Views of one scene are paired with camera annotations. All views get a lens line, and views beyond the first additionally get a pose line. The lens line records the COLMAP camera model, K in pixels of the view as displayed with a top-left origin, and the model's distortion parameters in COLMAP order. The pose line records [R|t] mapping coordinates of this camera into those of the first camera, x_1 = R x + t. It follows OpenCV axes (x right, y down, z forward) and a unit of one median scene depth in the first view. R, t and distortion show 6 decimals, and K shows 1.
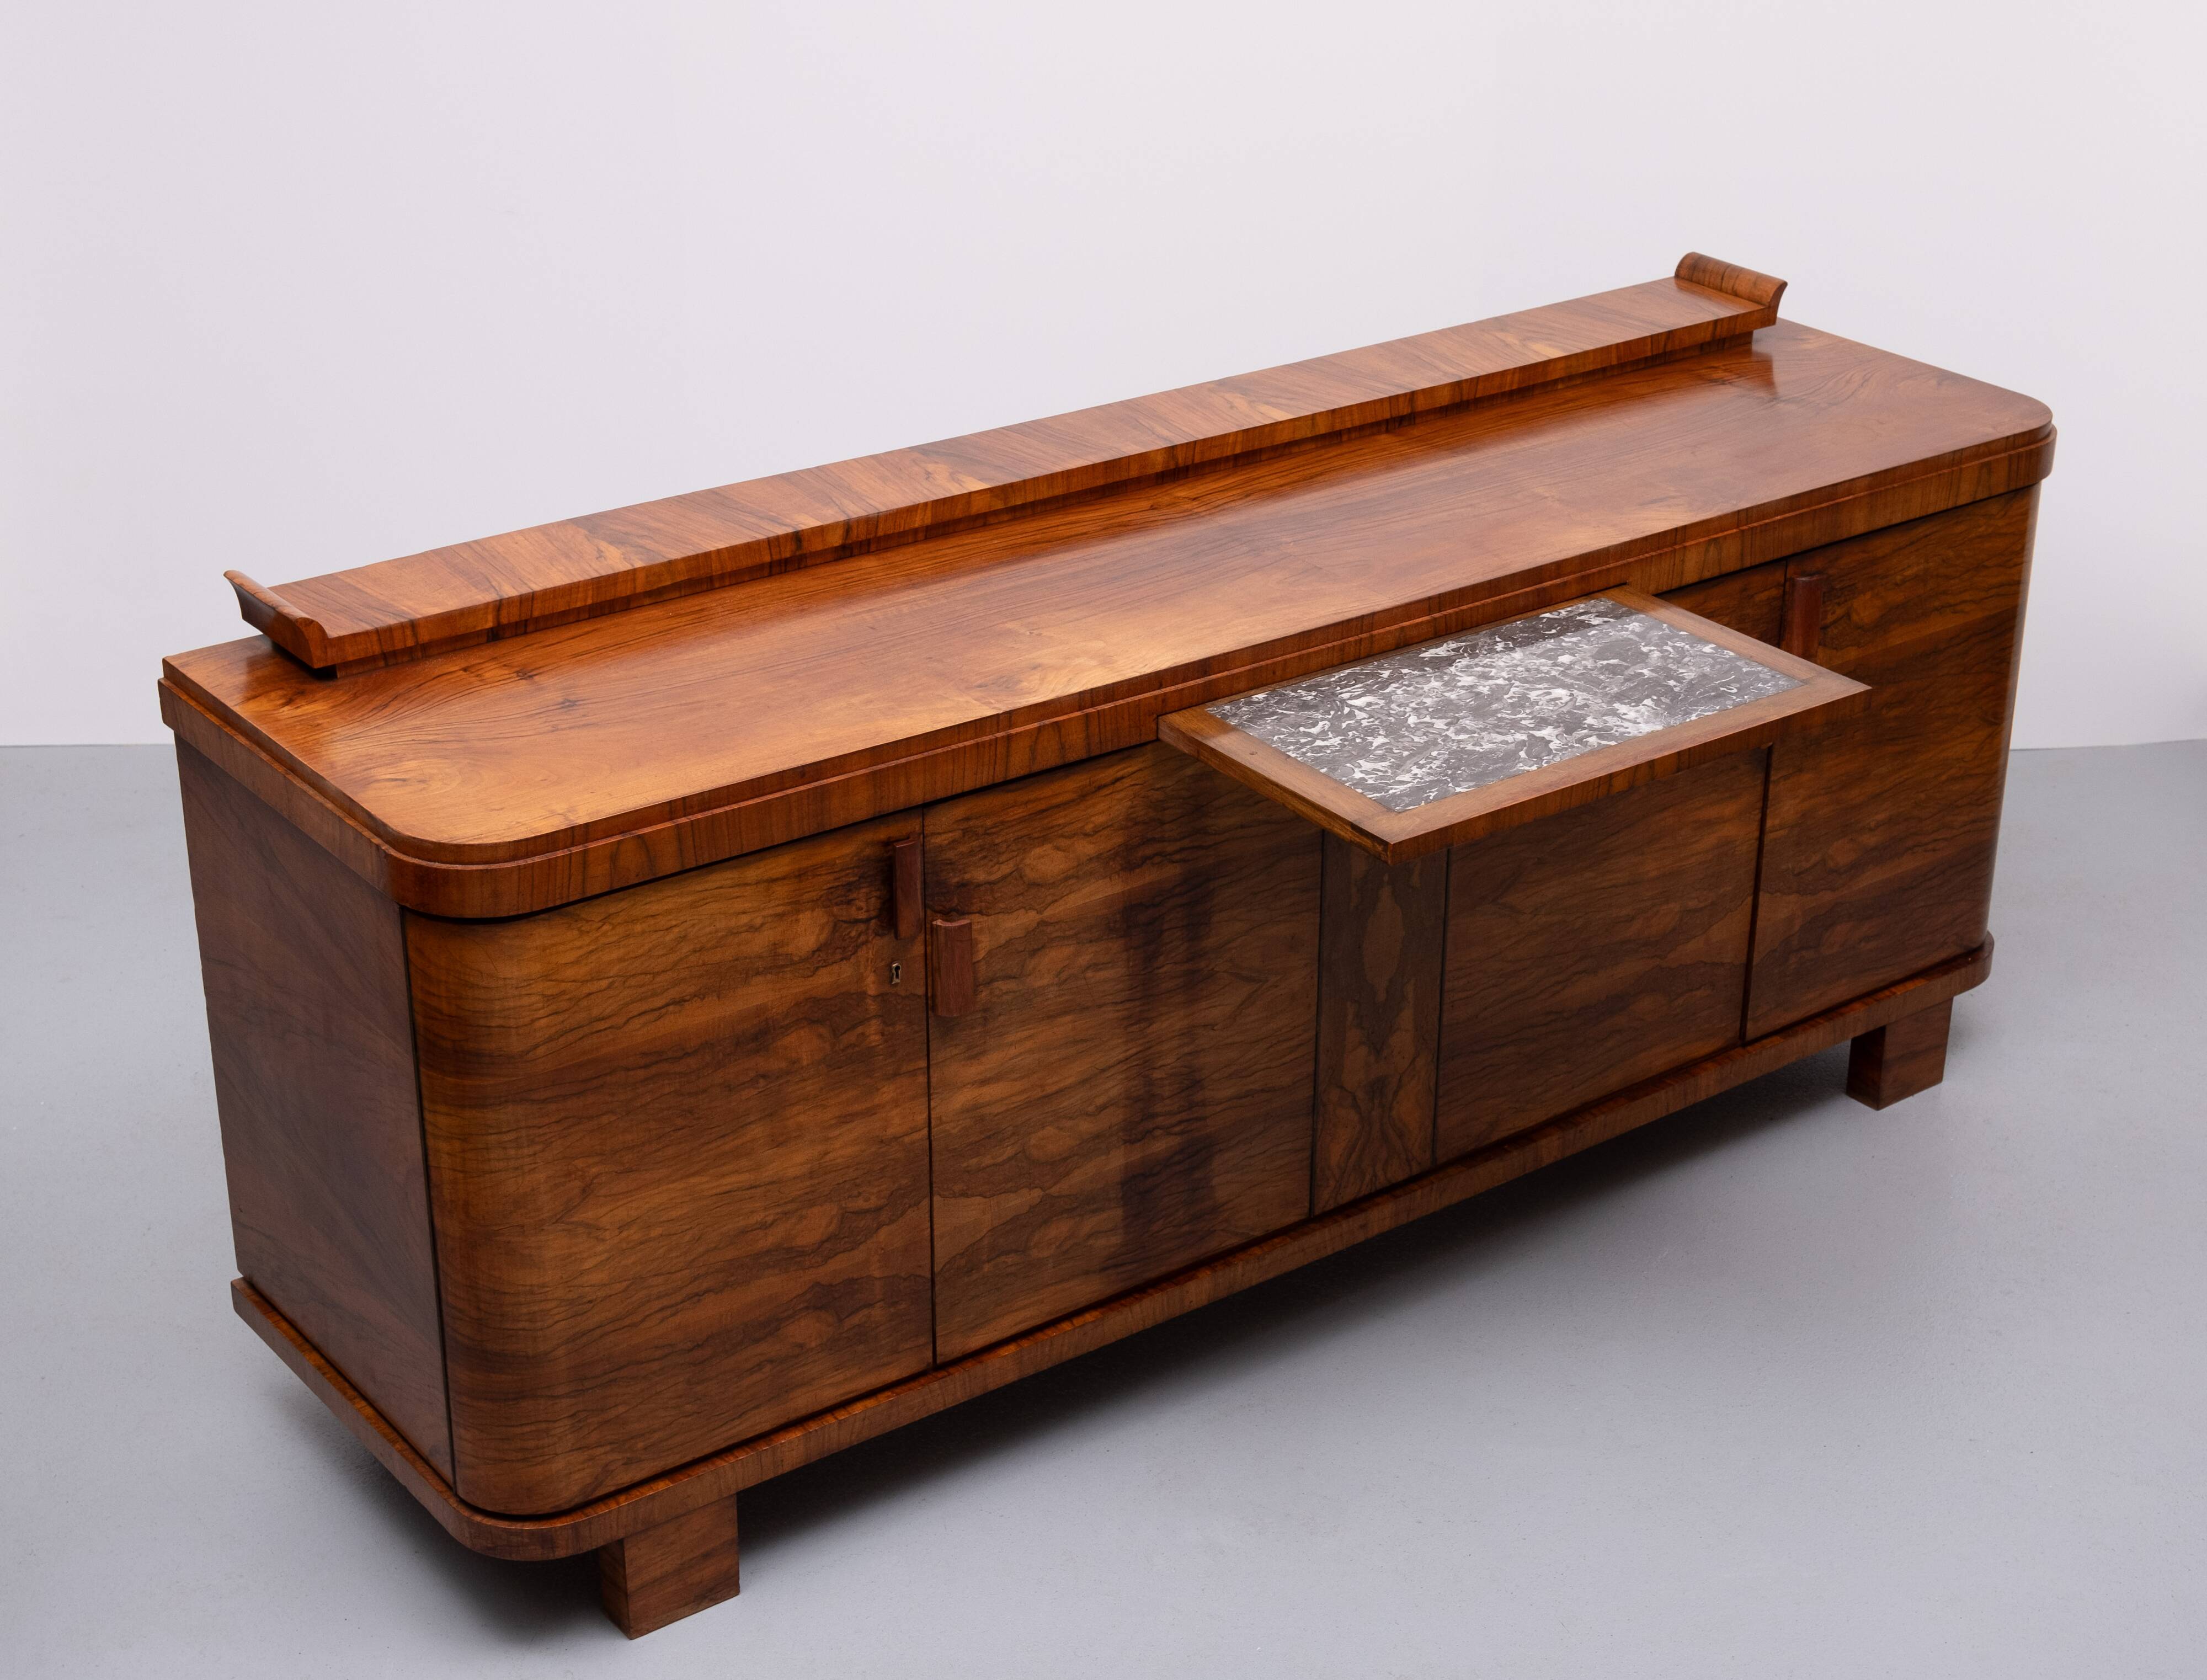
lens RADIAL K [[3467.9, 0, 1125.6], [0, 3467.9, 880.1], [0, 0, 1]] dist [-0.037615, 0.000000]
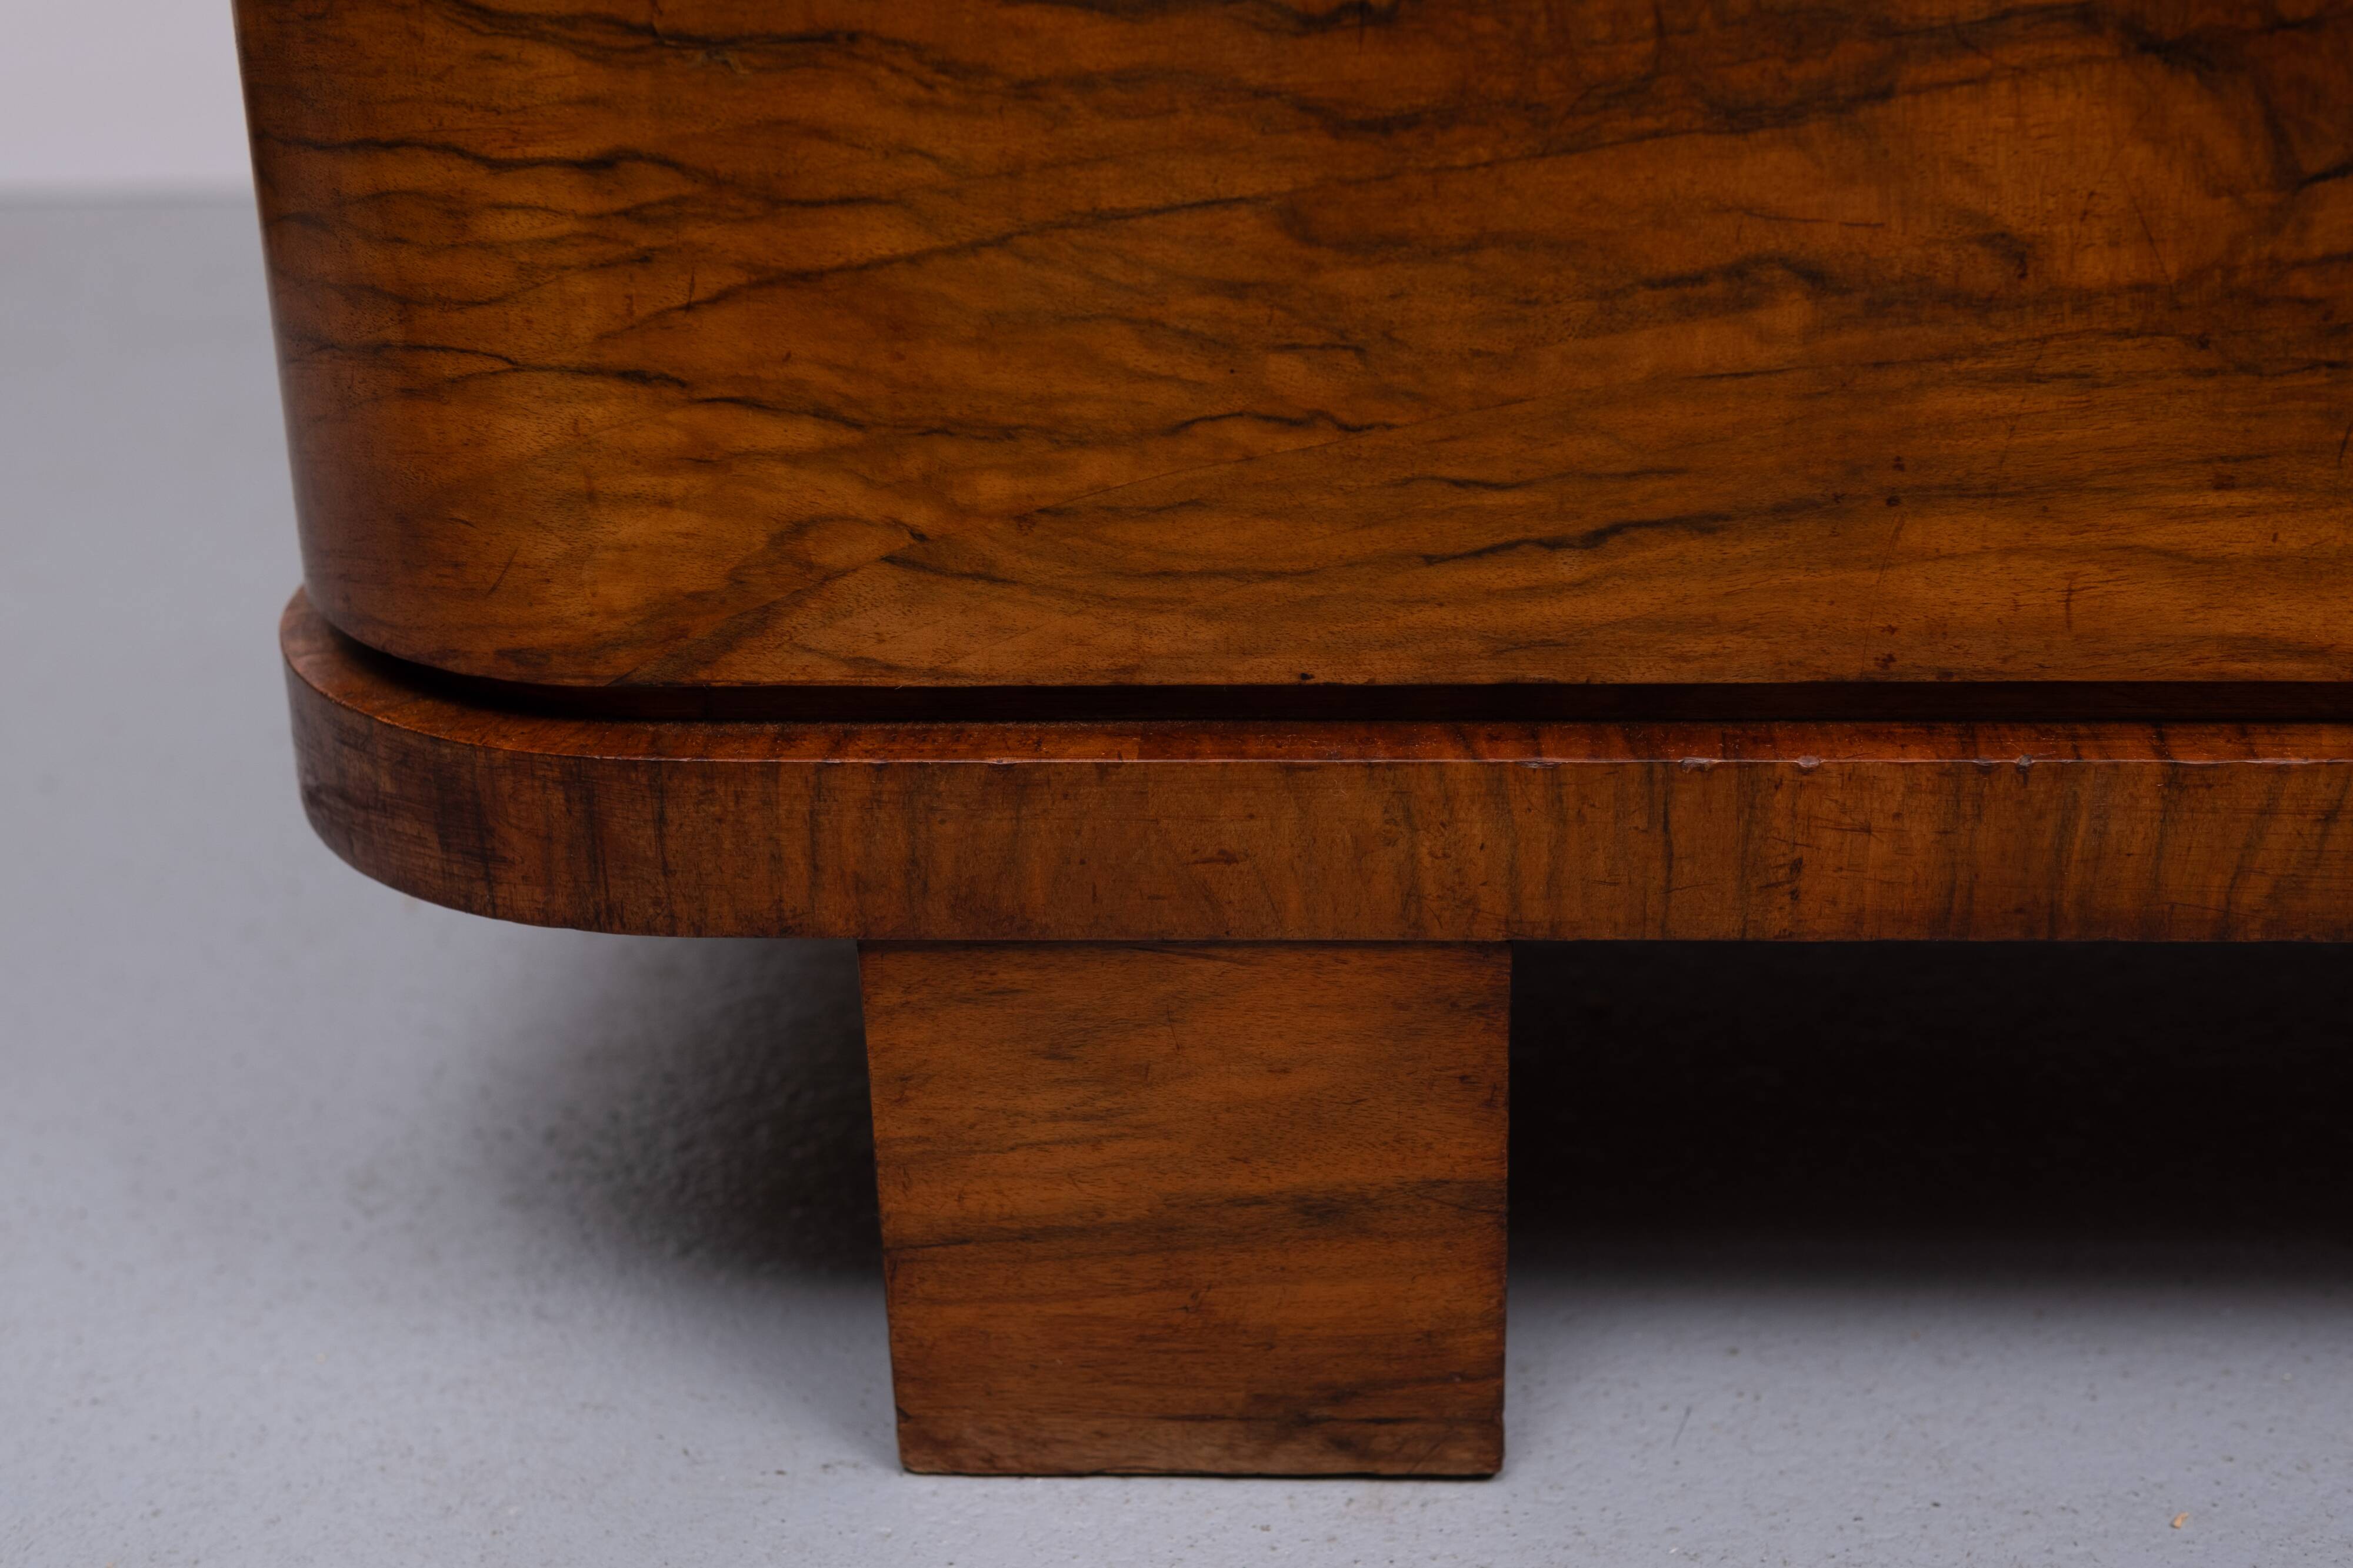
lens RADIAL K [[3329.5, 0, 1188.3], [0, 3329.5, 778.3], [0, 0, 1]] dist [0.035748, 0.000000]
pose [[0.764435, 0.229109, -0.602618, -0.015461], [-0.244741, 0.967881, 0.057518, 0.159618], [0.596441, 0.103517, 0.795954, 0.829284]]
